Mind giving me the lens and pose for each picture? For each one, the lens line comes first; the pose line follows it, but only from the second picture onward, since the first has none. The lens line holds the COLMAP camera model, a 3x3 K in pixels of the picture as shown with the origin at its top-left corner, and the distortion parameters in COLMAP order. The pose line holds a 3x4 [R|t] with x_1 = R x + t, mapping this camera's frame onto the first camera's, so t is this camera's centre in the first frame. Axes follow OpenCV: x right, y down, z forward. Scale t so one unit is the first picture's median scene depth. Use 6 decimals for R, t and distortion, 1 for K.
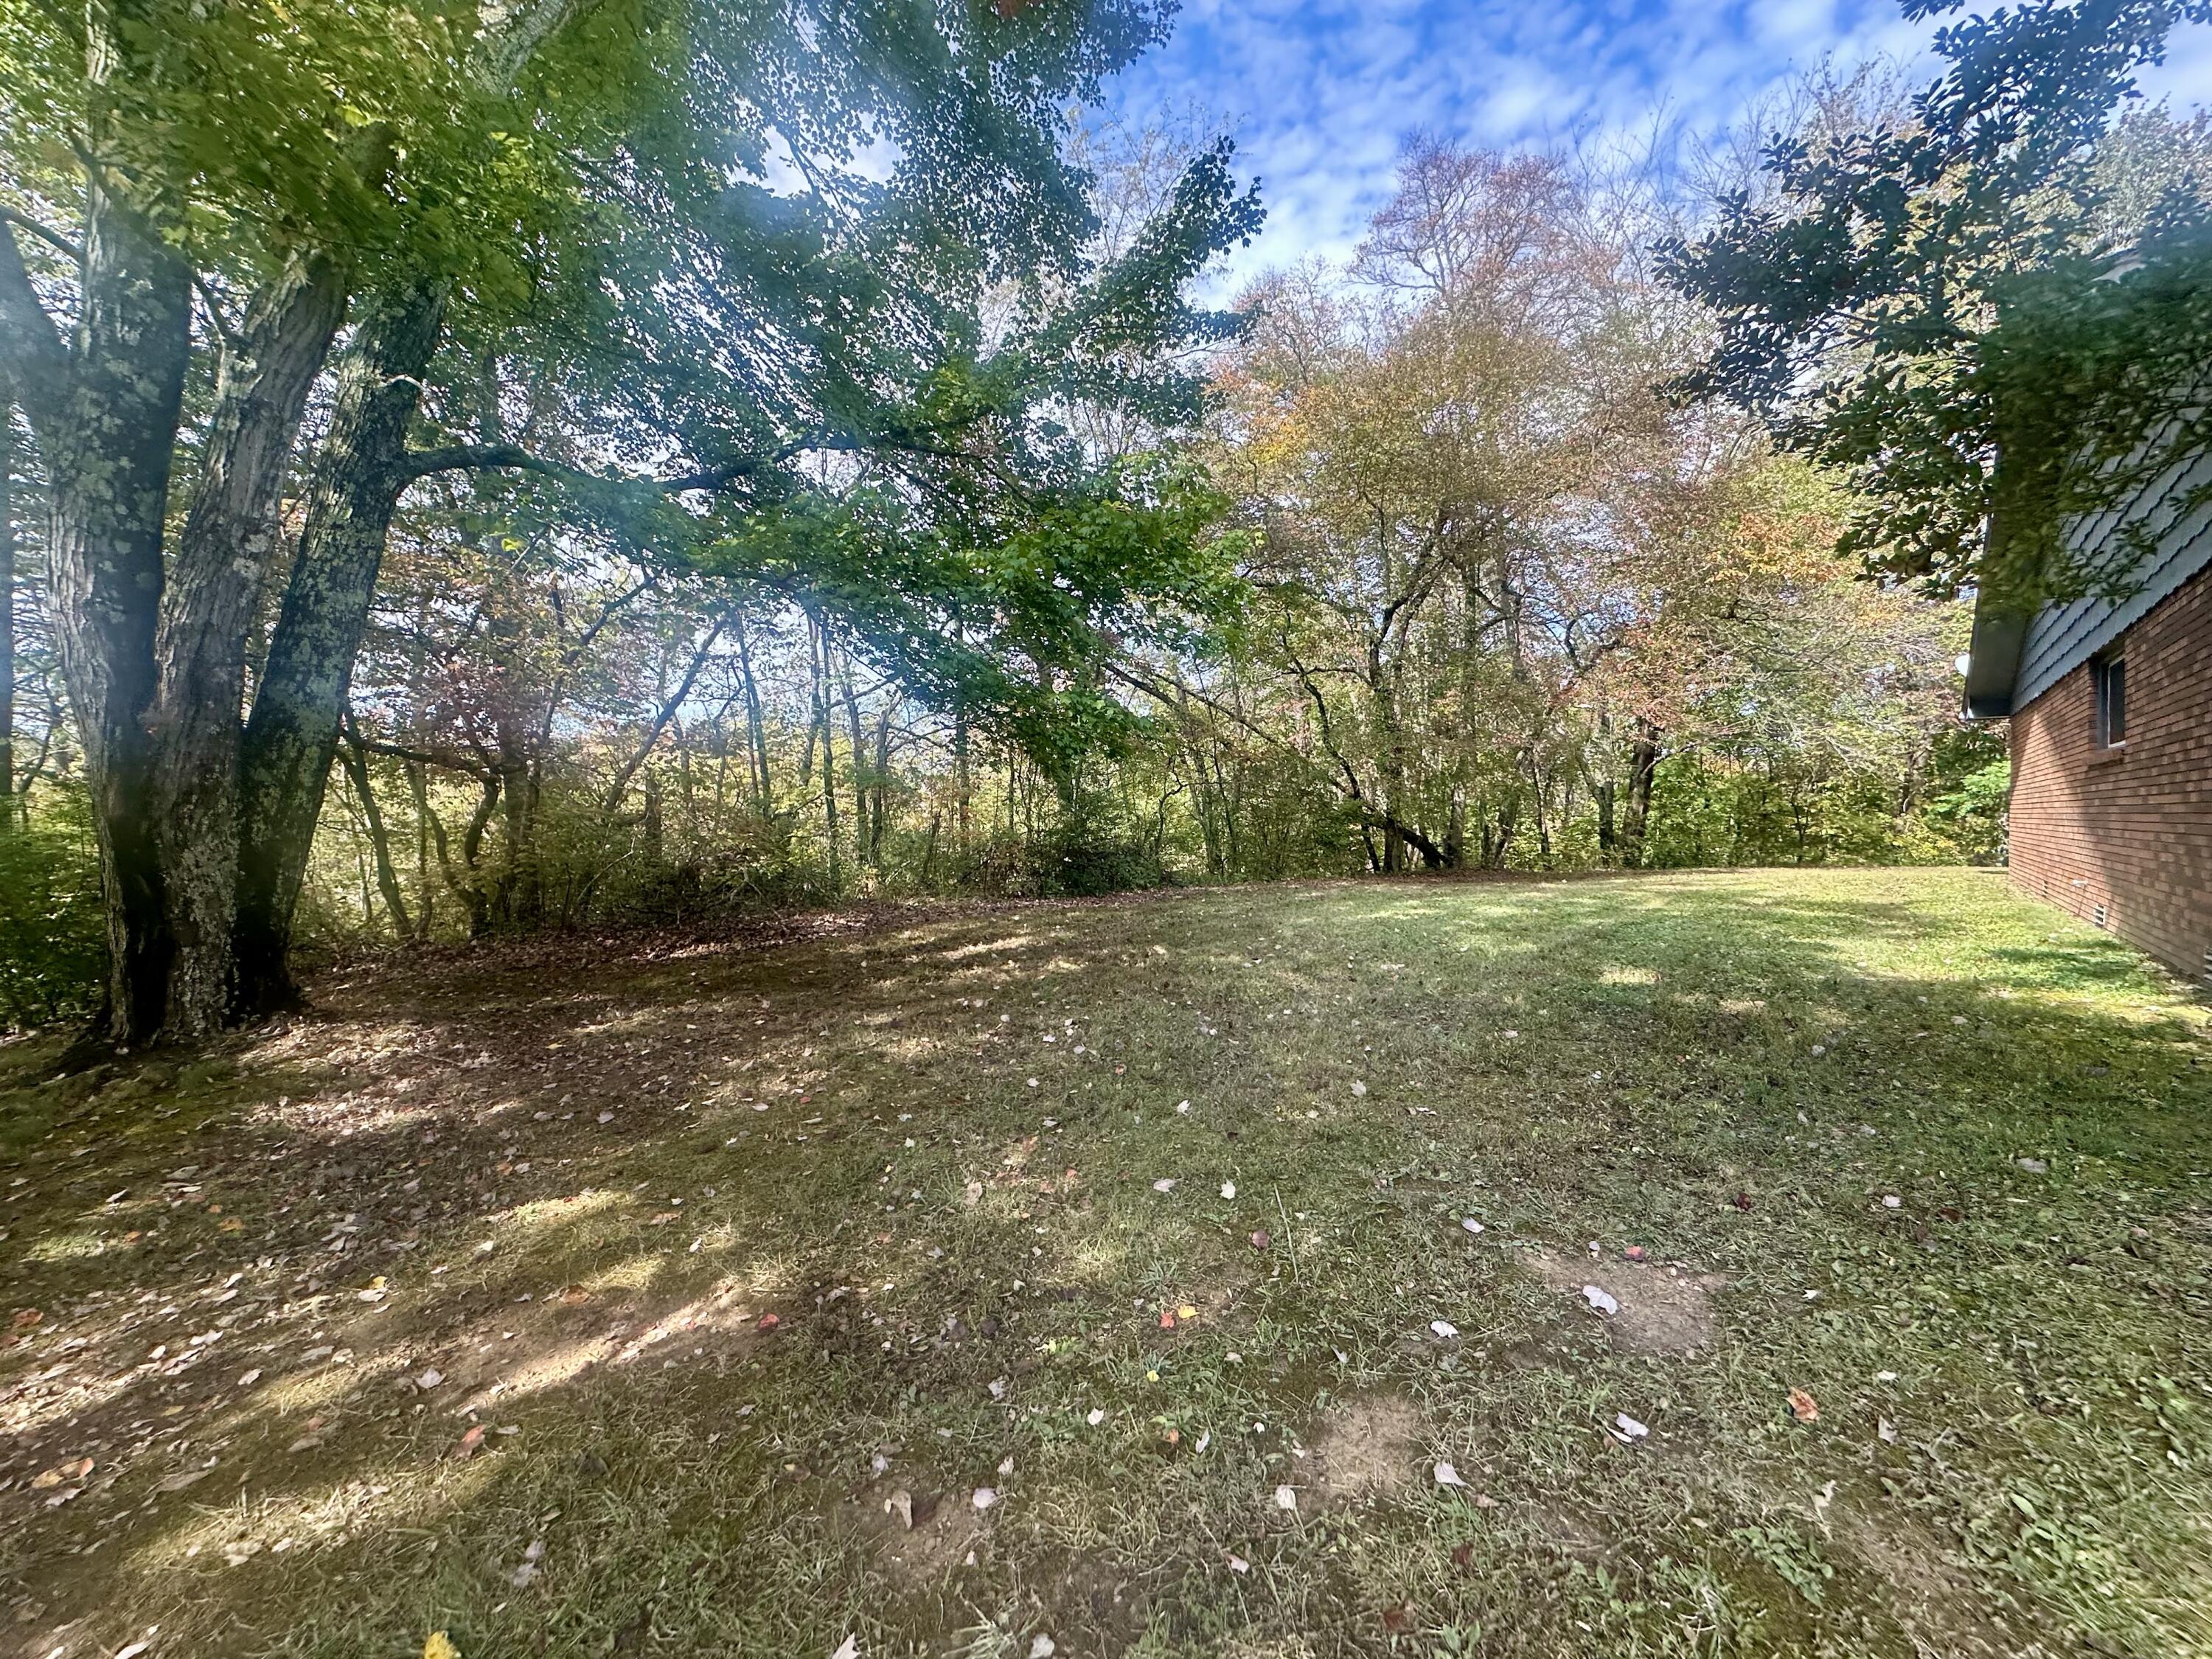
lens RADIAL K [[927.5, 0, 1106.0], [0, 927.5, 829.5], [0, 0, 1]] dist [-0.003497, 0.000216]
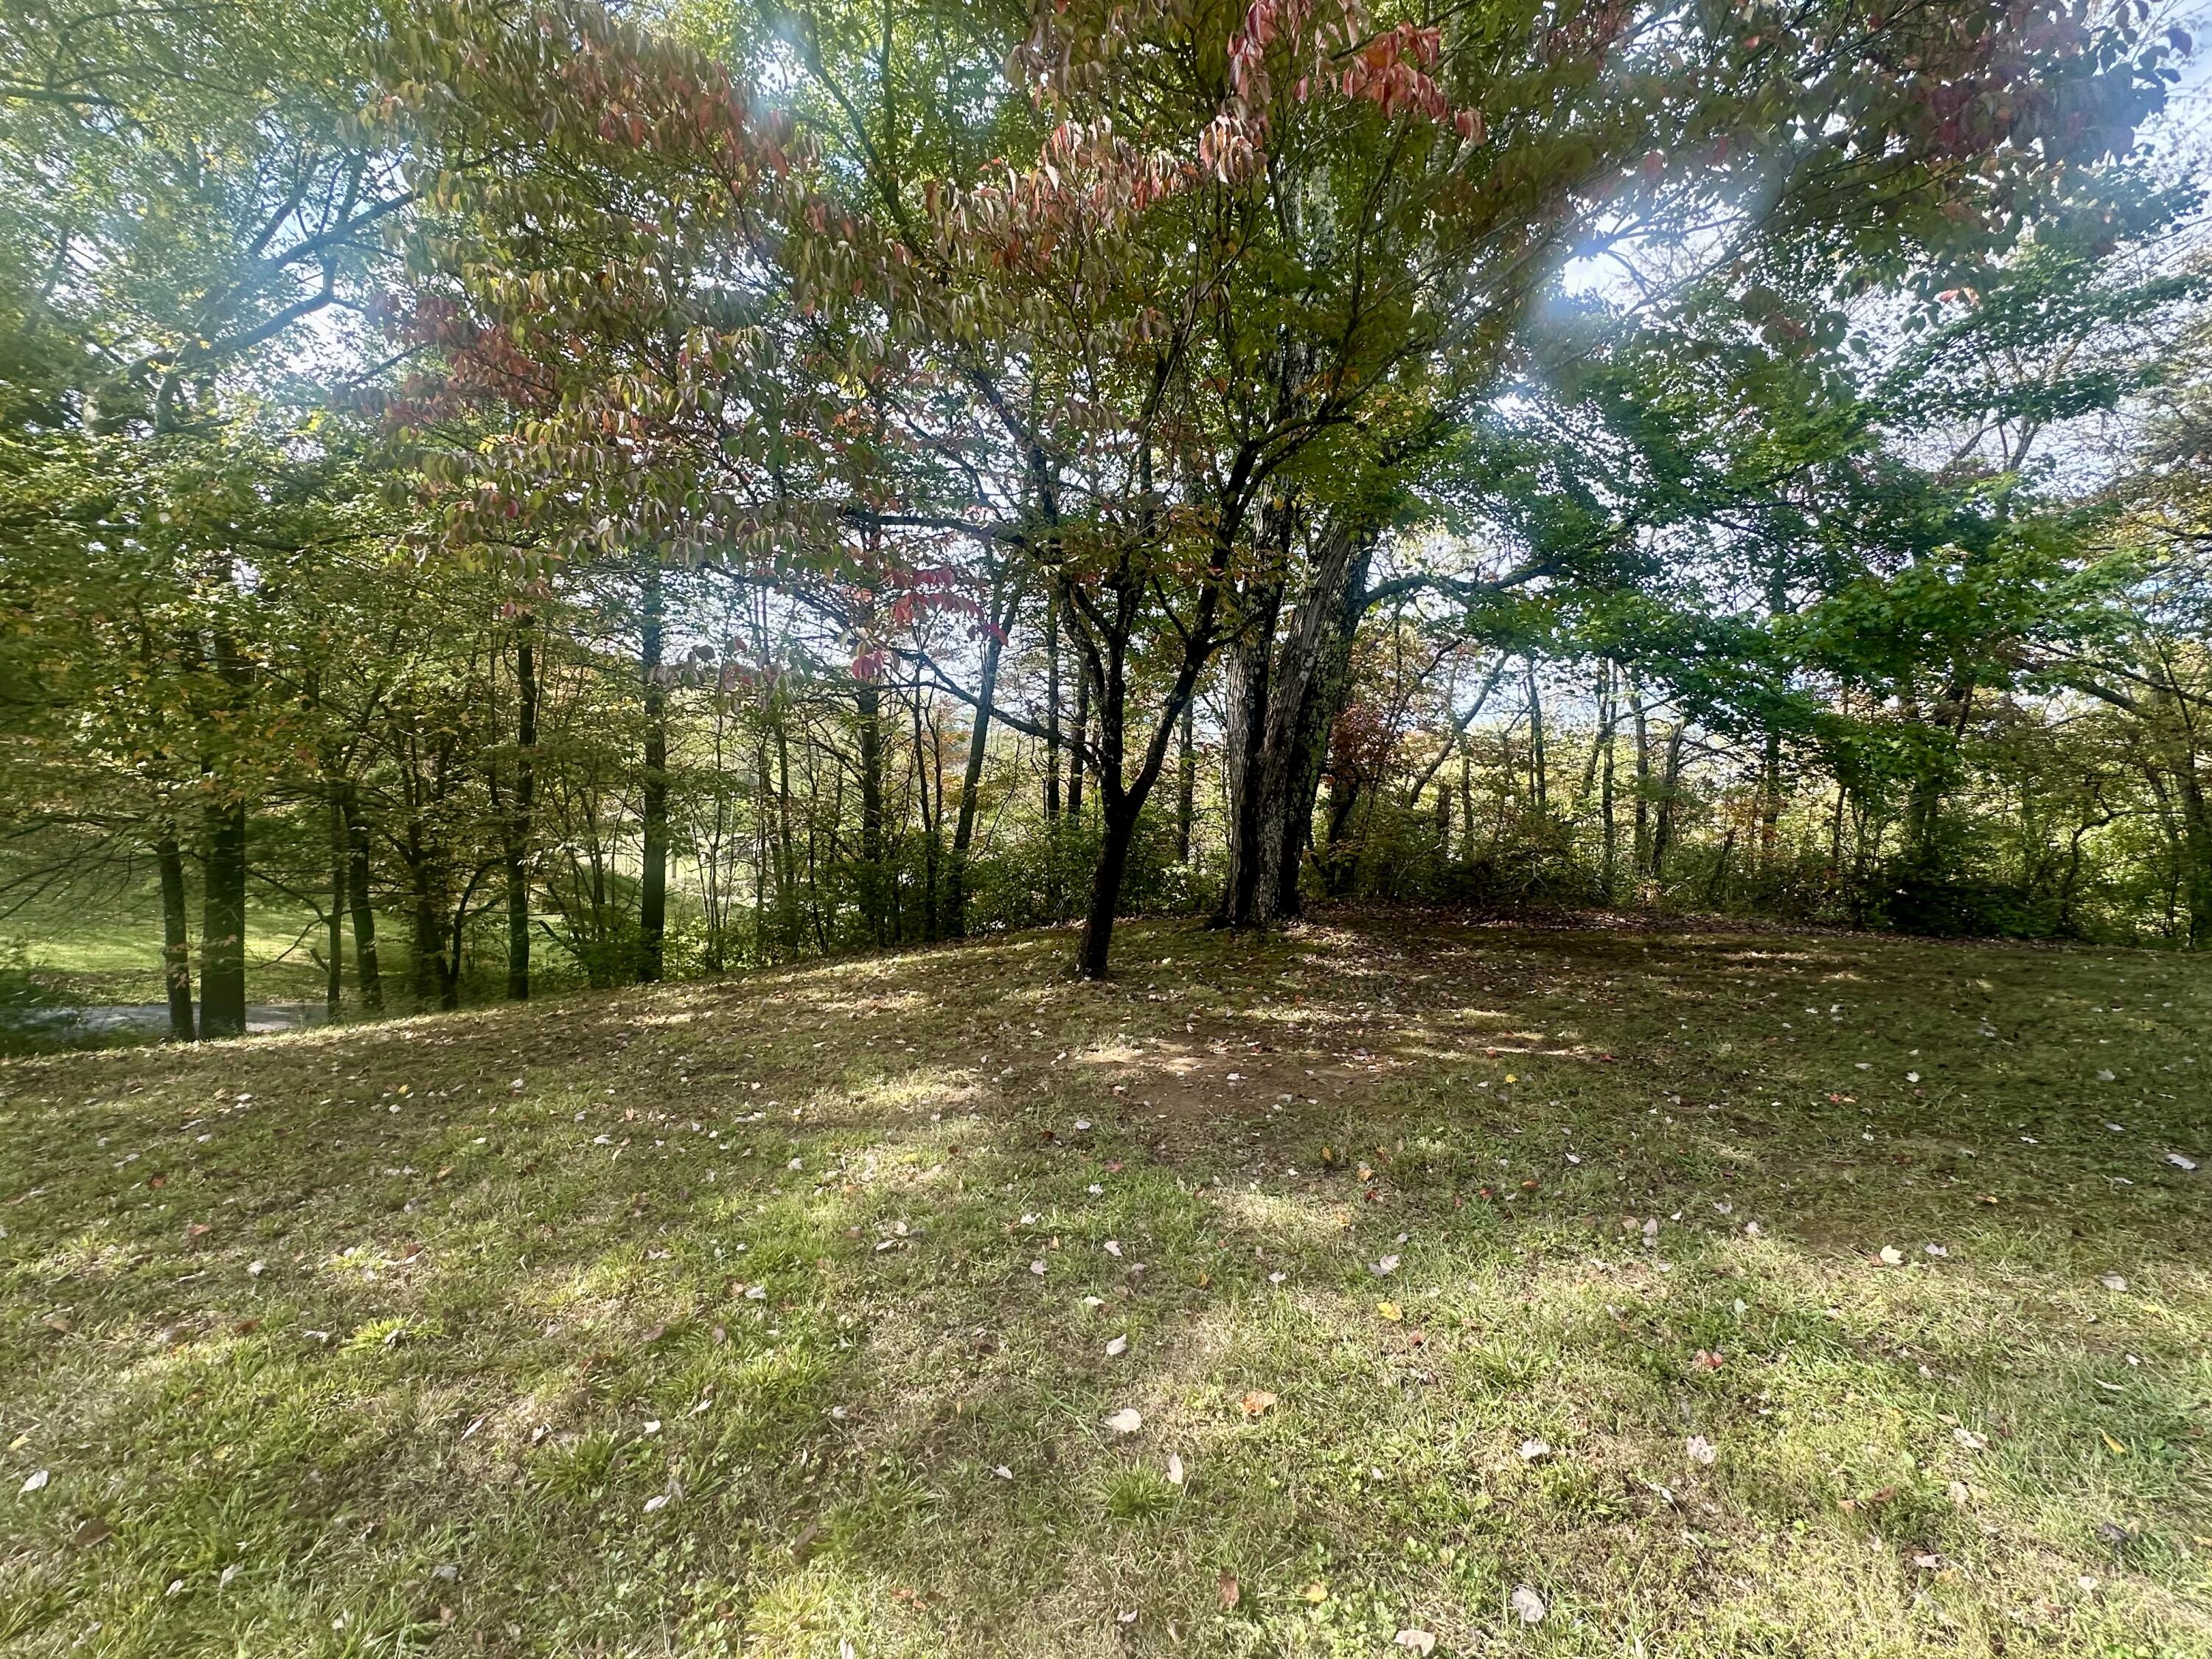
lens RADIAL K [[927.5, 0, 1106.0], [0, 927.5, 829.5], [0, 0, 1]] dist [-0.003497, 0.000216]
pose [[0.710984, 0.065900, -0.700113, 0.030470], [-0.068288, 0.997364, 0.024530, 0.002787], [0.699884, 0.030369, 0.713610, -0.146953]]
